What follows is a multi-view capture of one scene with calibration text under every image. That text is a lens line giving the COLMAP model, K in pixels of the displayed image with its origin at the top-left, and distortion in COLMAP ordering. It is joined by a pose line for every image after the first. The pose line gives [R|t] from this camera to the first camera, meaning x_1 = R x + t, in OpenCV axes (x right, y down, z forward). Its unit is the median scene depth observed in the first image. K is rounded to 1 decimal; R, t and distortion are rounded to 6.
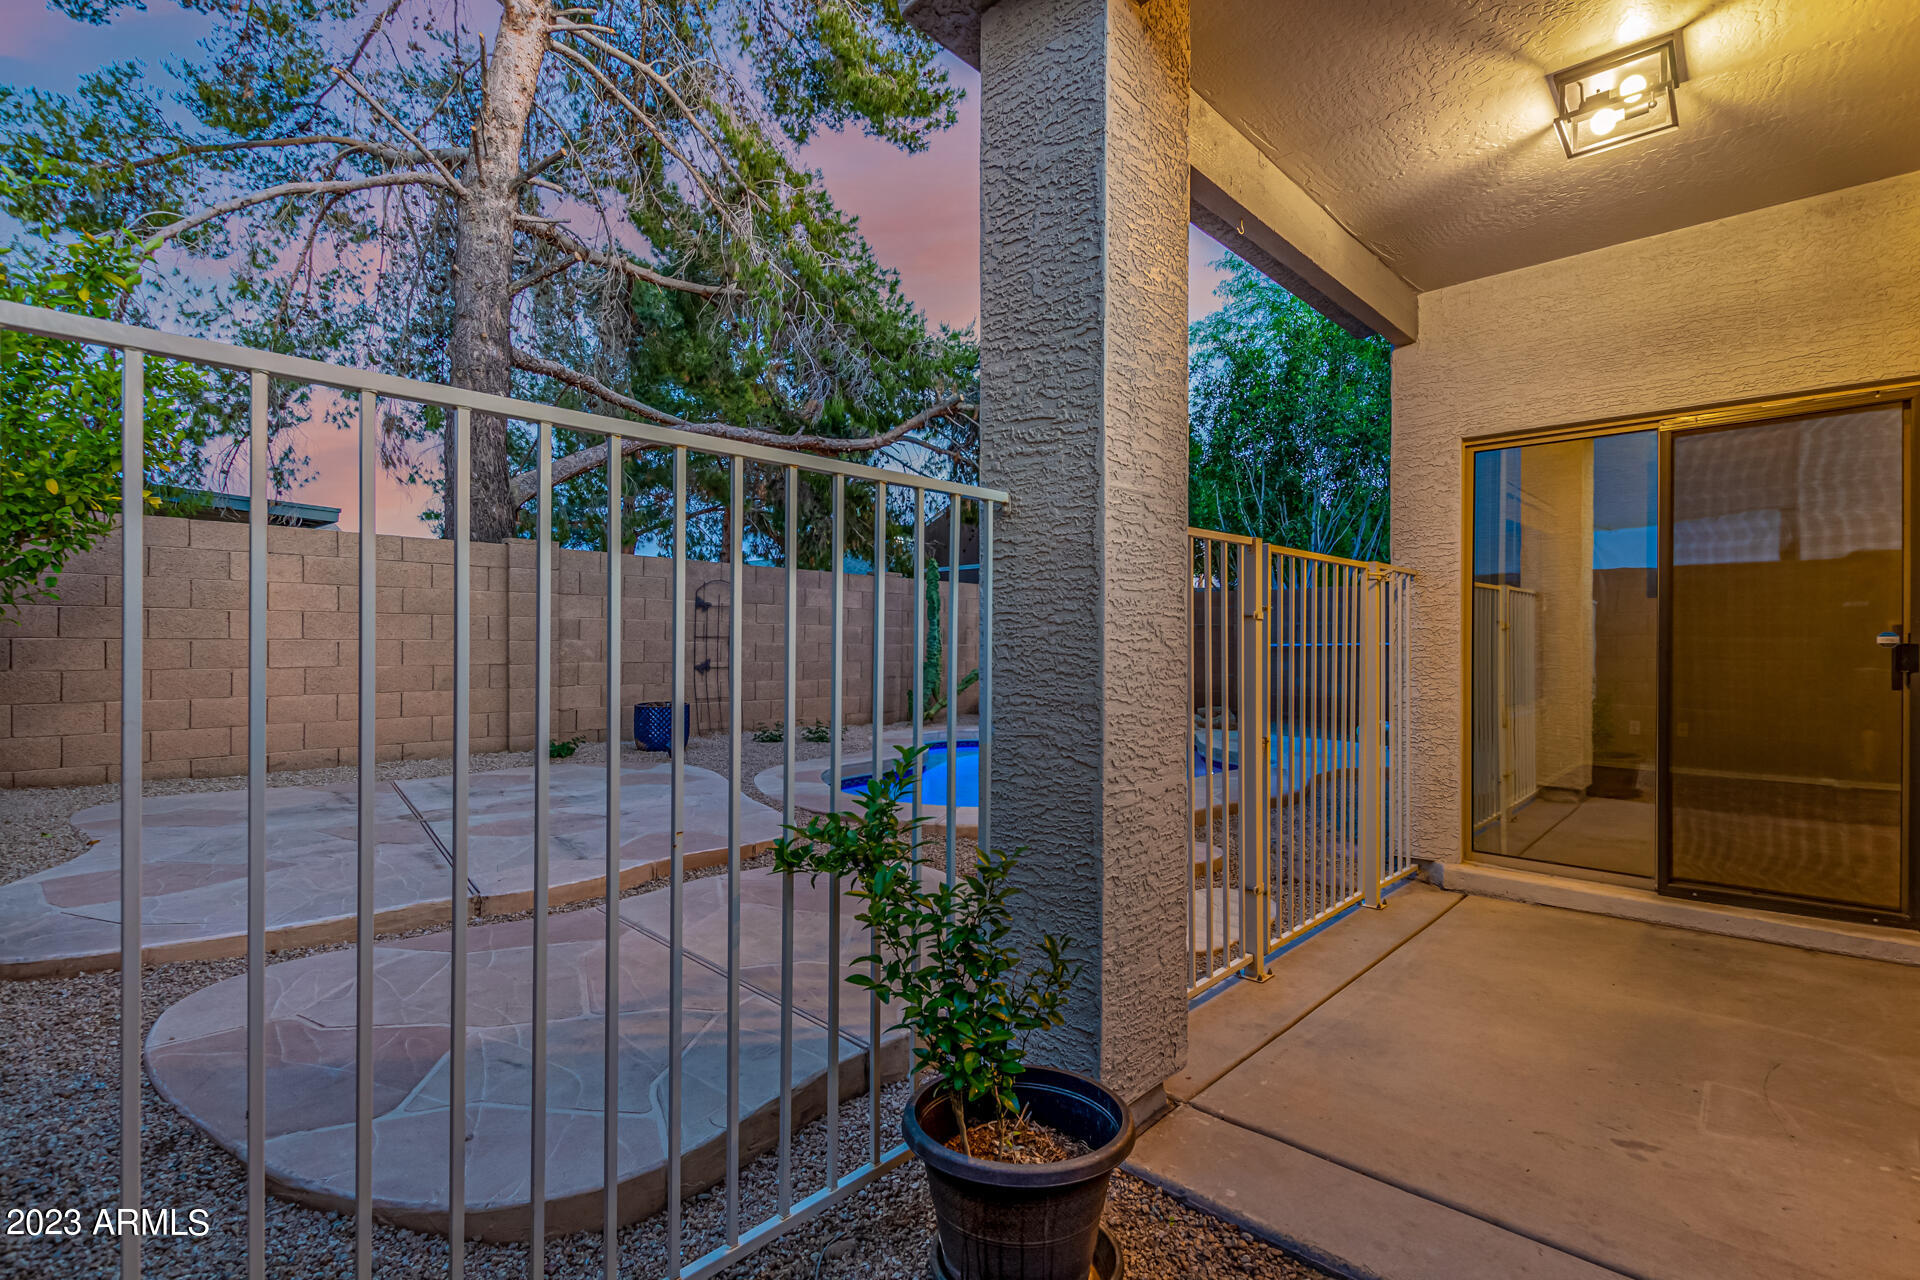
lens RADIAL K [[892.7, 0, 962.1], [0, 892.7, 641.7], [0, 0, 1]] dist [0.000937, -0.000629]
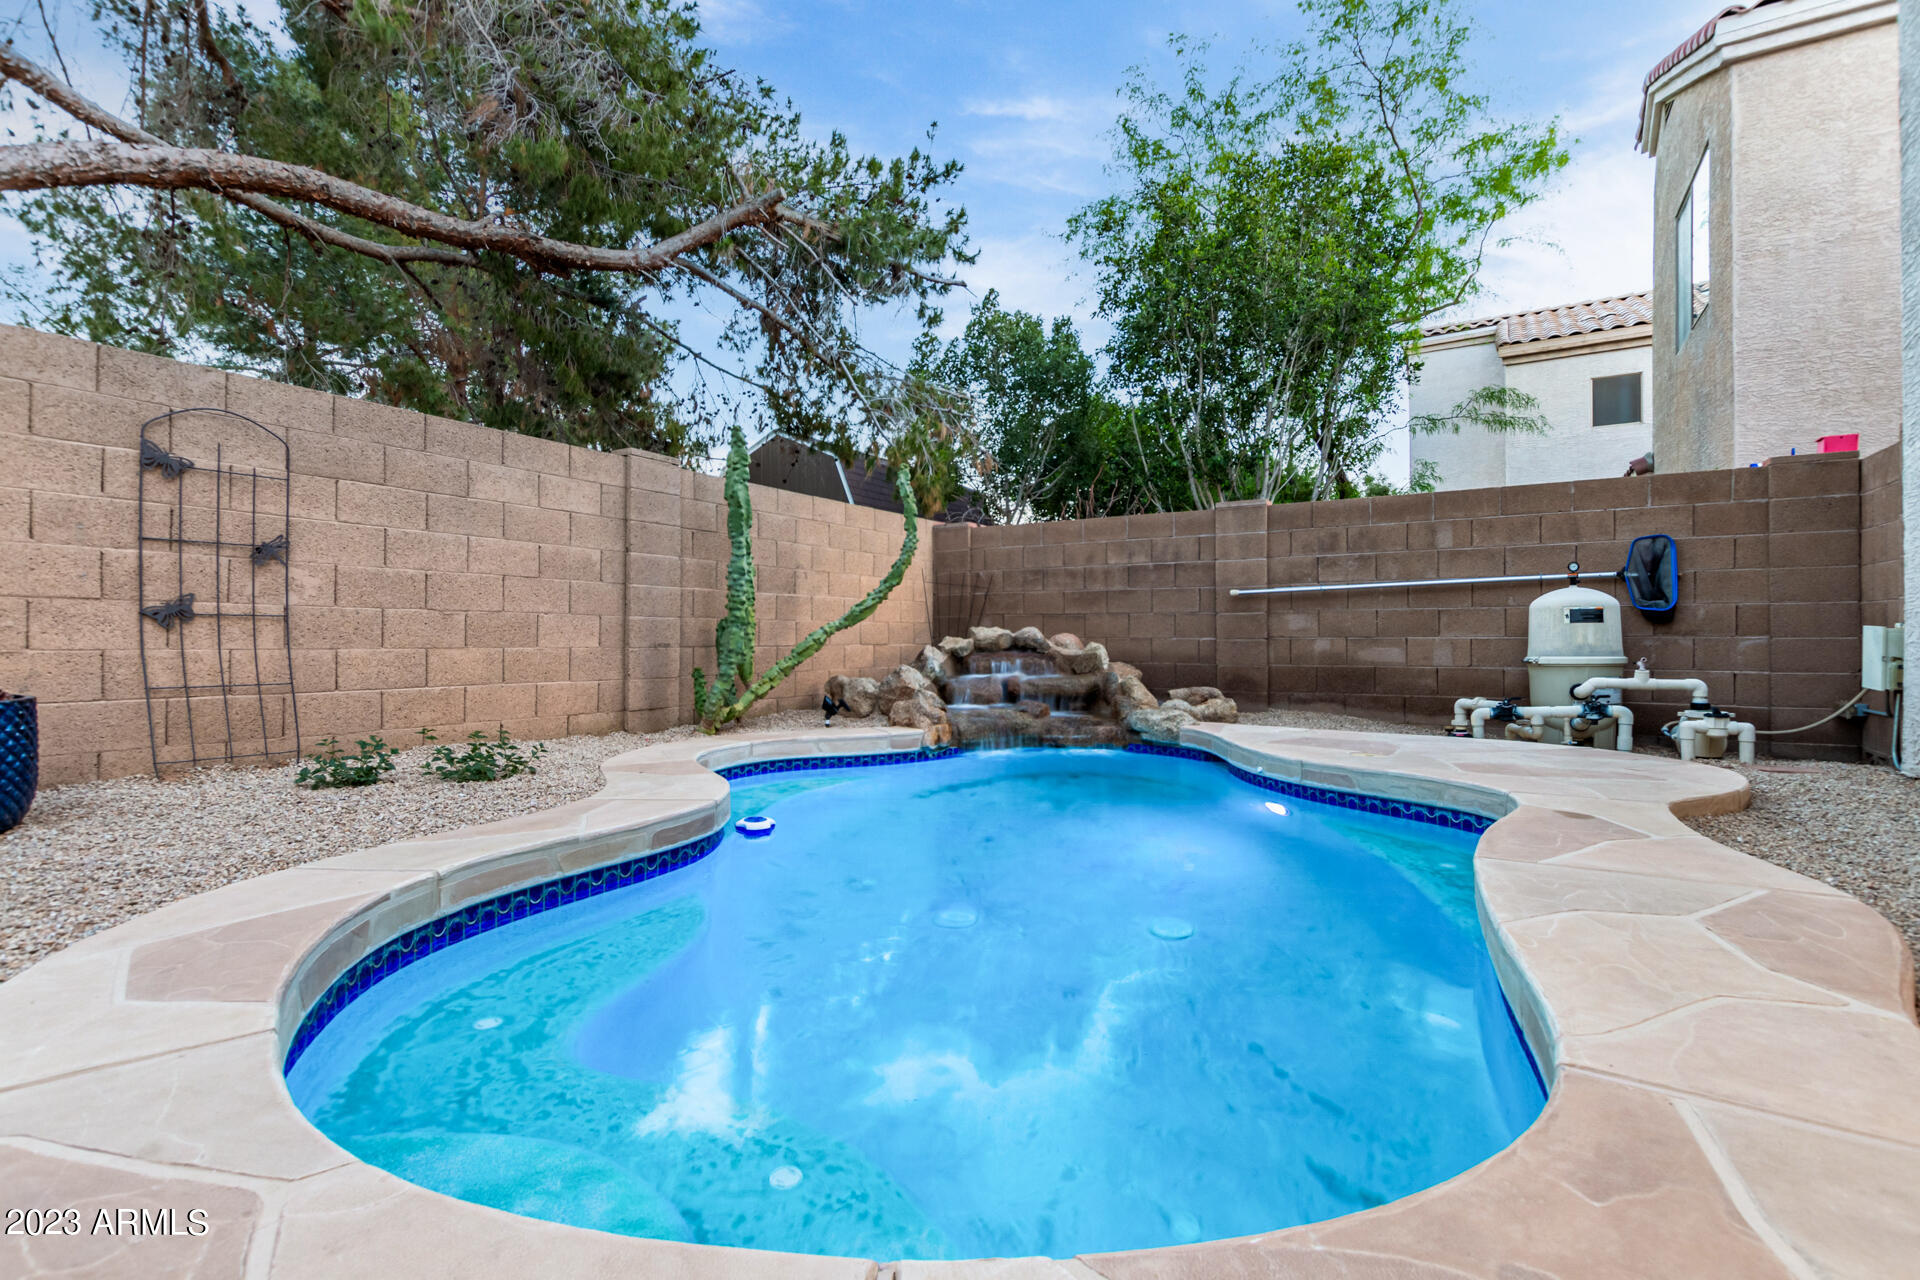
lens RADIAL K [[877.2, 0, 960.0], [0, 877.2, 640.0], [0, 0, 1]] dist [0.004287, 0.000421]
pose [[0.978165, -0.010683, 0.207553, -0.011990], [0.010420, 0.999943, 0.002357, 0.037509], [-0.207567, -0.000143, 0.978221, 0.441633]]
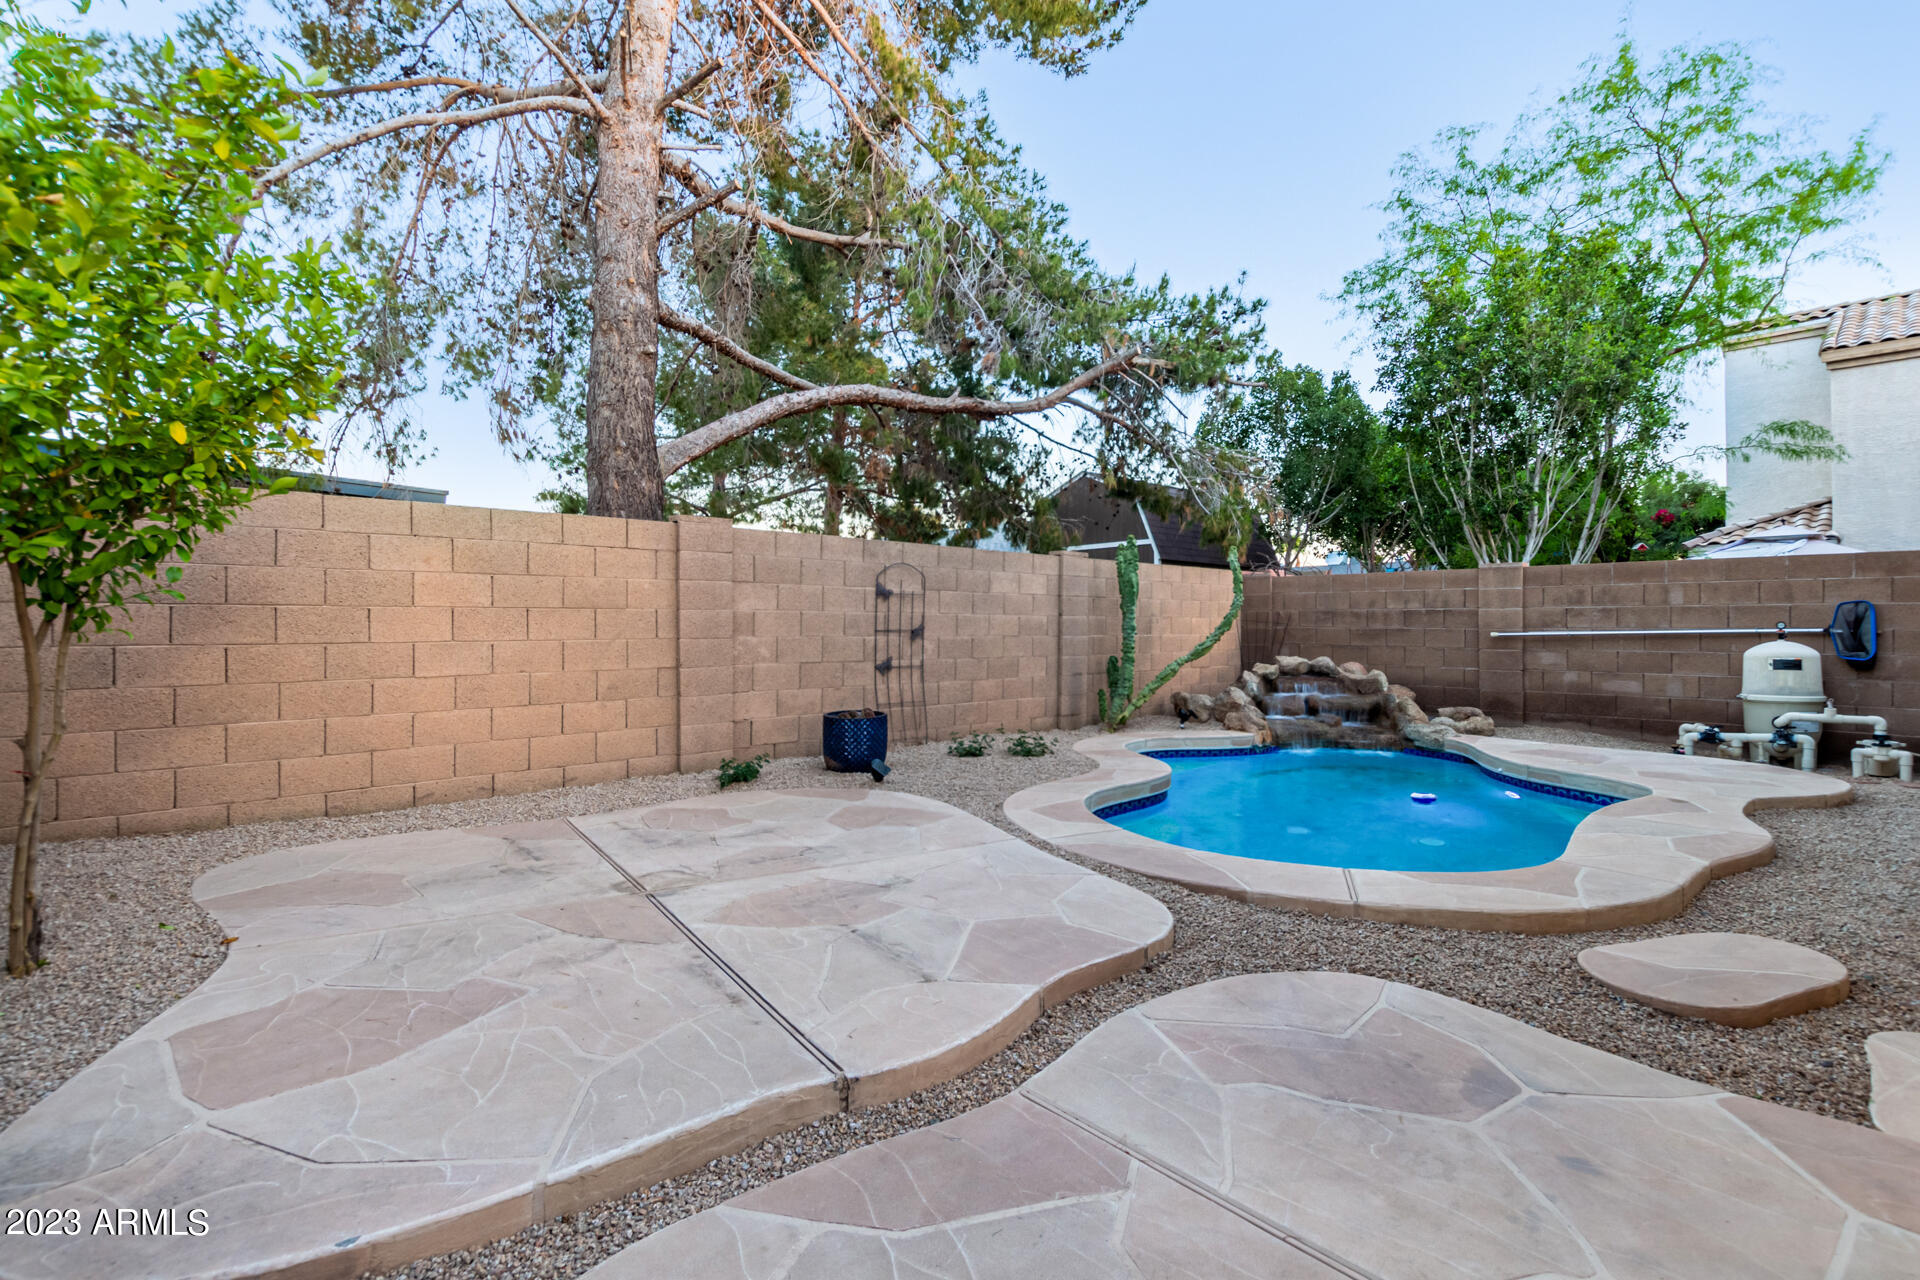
lens RADIAL K [[901.7, 0, 960.1], [0, 901.7, 621.7], [0, 0, 1]] dist [0.001684, 0.000062]
pose [[0.998224, -0.008321, -0.058983, -0.142871], [0.008134, 0.999961, -0.003402, -0.008855], [0.059009, 0.002916, 0.998253, 0.129876]]
